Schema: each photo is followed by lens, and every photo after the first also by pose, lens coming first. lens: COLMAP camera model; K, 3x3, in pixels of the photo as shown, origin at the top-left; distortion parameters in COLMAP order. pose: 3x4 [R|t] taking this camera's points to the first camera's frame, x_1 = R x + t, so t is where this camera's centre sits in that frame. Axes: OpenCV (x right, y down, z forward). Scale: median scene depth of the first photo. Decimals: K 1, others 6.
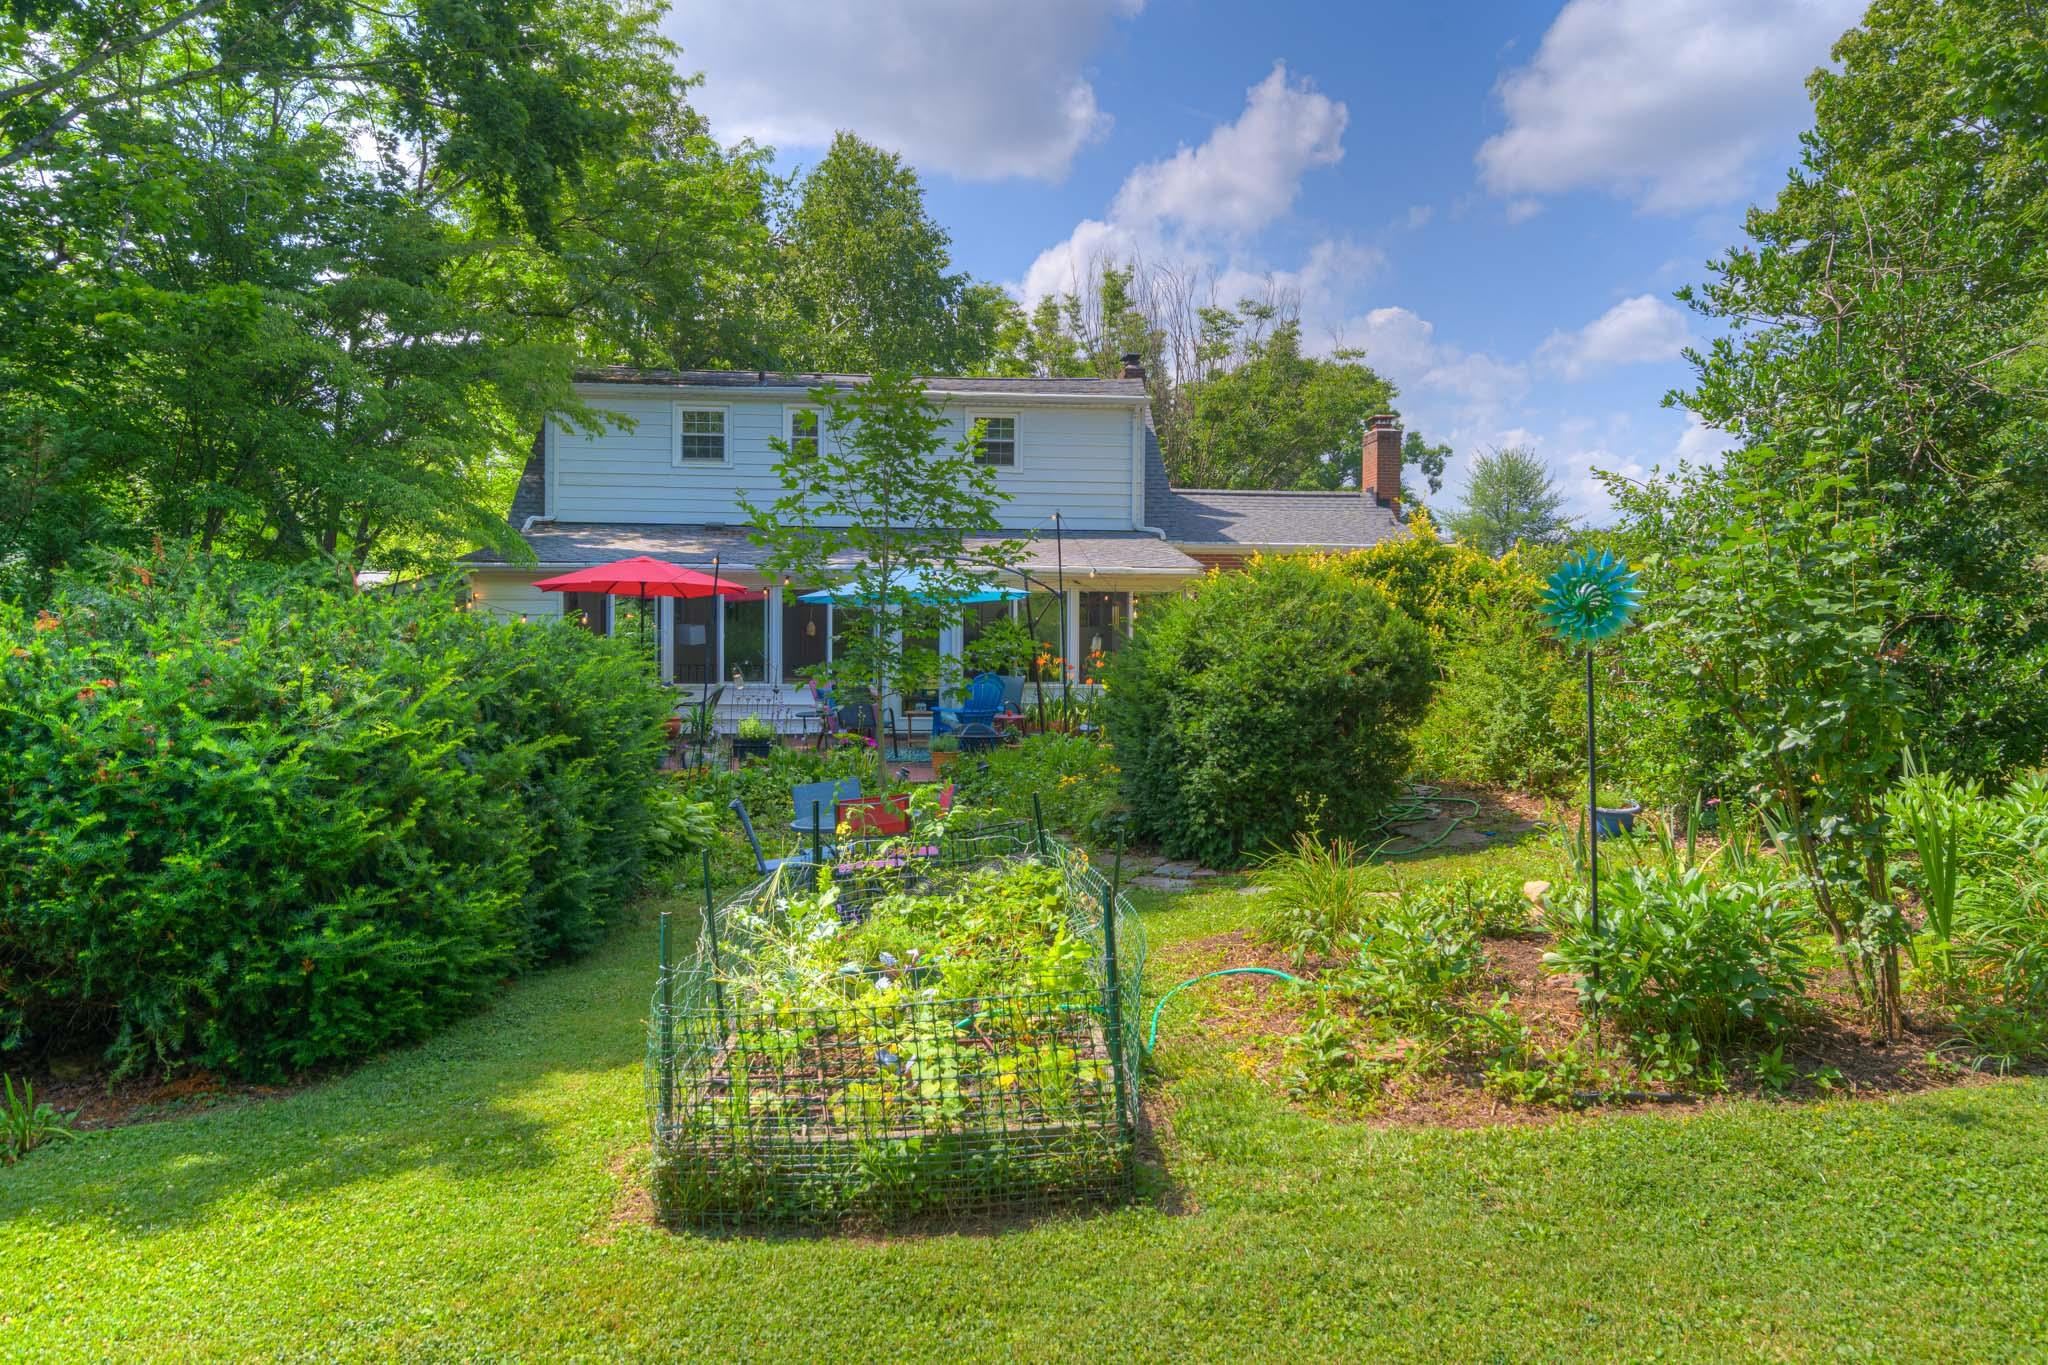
lens RADIAL K [[1424.2, 0, 1034.5], [0, 1424.2, 674.7], [0, 0, 1]] dist [0.532772, 0.000151]
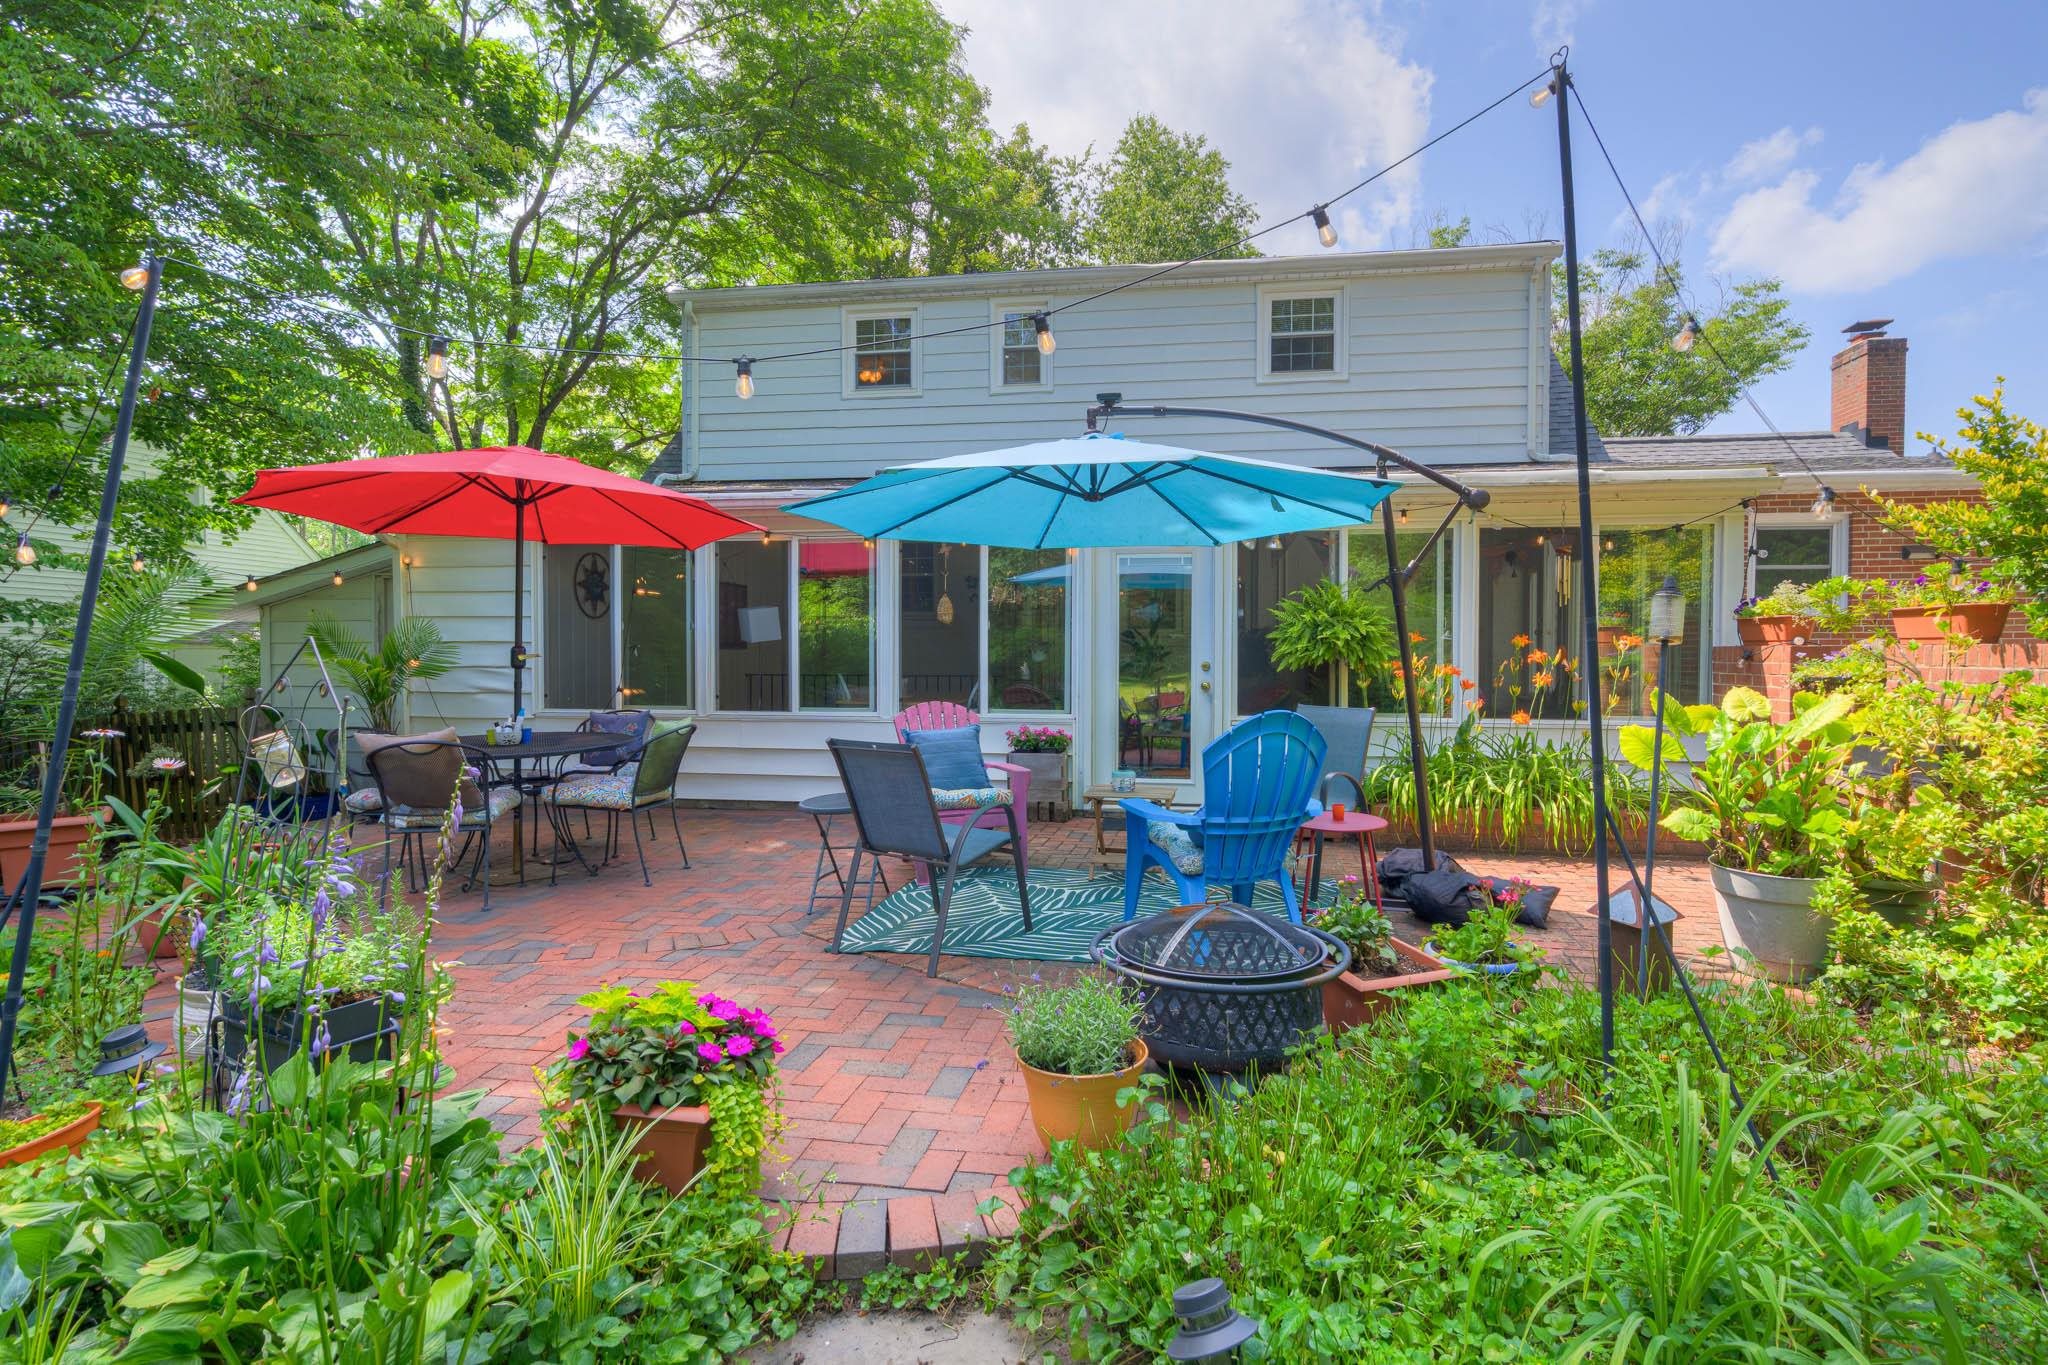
lens RADIAL K [[1042.4, 0, 1024.0], [0, 1042.4, 682.5], [0, 0, 1]] dist [-0.000269, -0.000055]
pose [[0.959935, 0.008198, -0.280104, -0.019887], [-0.005790, 0.999939, 0.009425, -0.009082], [0.280164, -0.007425, 0.959923, 0.637893]]
